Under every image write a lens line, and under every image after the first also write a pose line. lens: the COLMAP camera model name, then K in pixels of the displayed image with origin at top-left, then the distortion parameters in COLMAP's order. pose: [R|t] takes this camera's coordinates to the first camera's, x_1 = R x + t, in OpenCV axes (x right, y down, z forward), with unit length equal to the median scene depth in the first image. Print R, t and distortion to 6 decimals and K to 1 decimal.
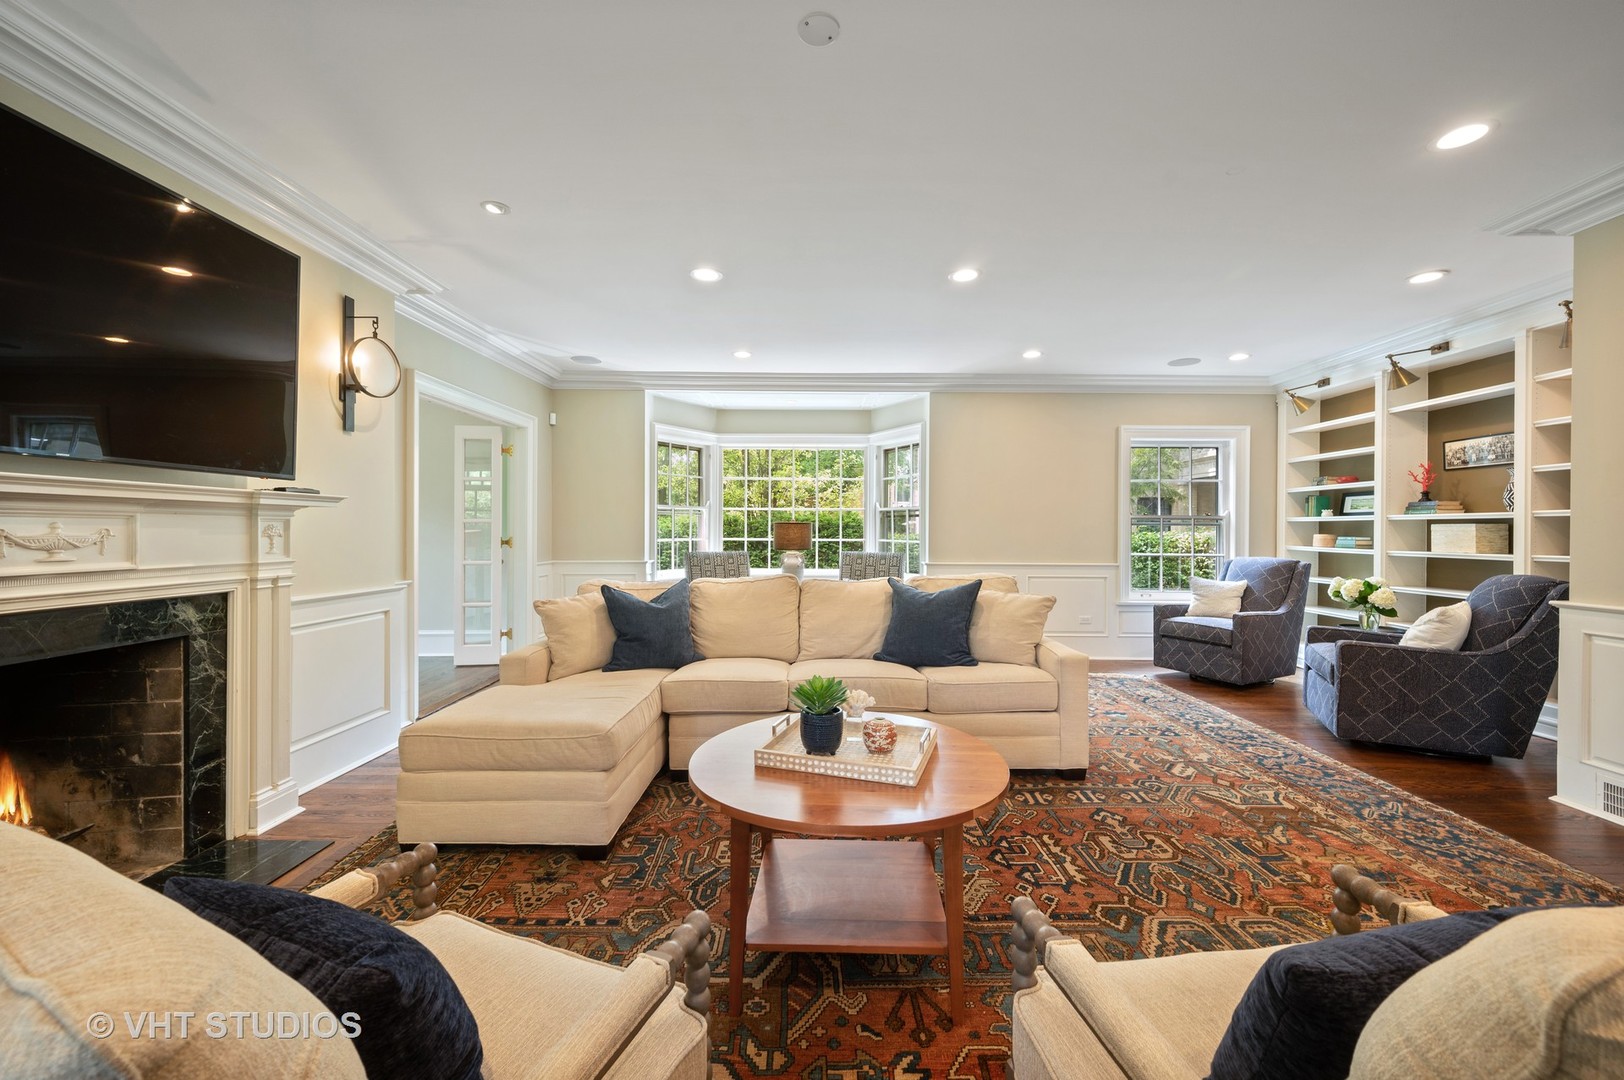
lens RADIAL K [[641.2, 0, 814.6], [0, 641.2, 529.8], [0, 0, 1]] dist [0.001496, 0.000006]
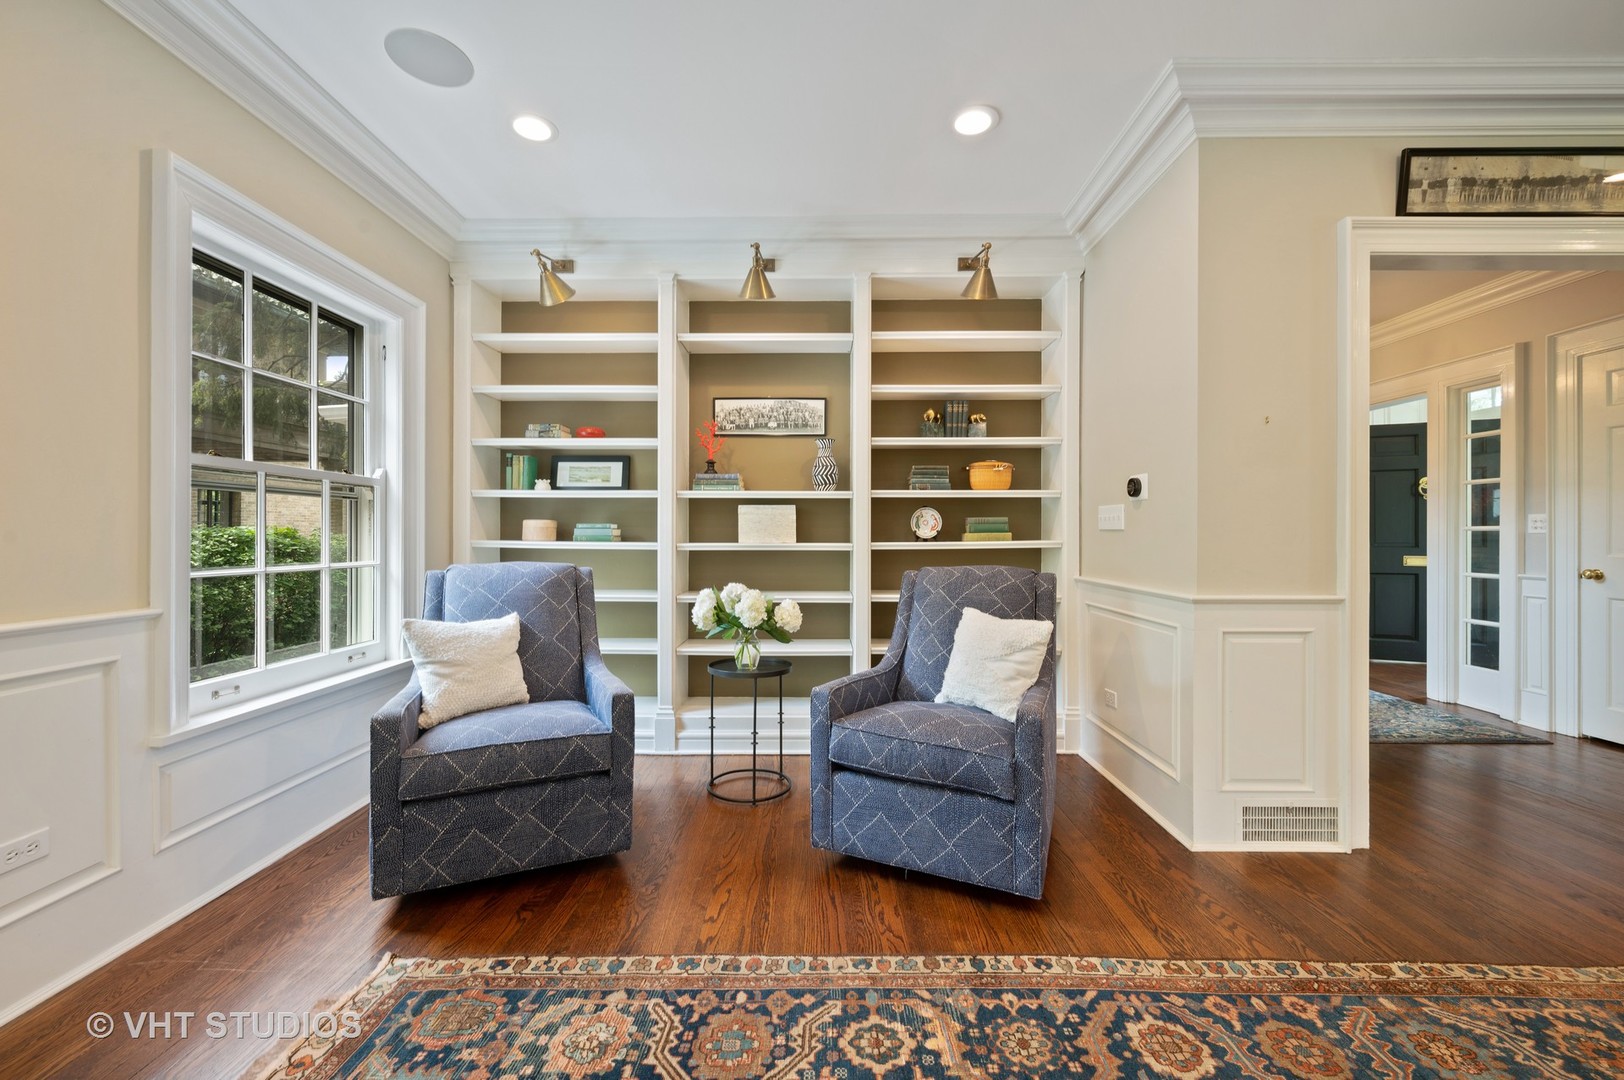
lens RADIAL K [[641.2, 0, 812.1], [0, 641.2, 534.1], [0, 0, 1]] dist [0.001496, 0.000006]
pose [[-0.002653, -0.008153, 0.999963, 0.225404], [-0.004434, 0.999957, 0.008141, 0.017779], [-0.999987, -0.004412, -0.002689, 0.901819]]
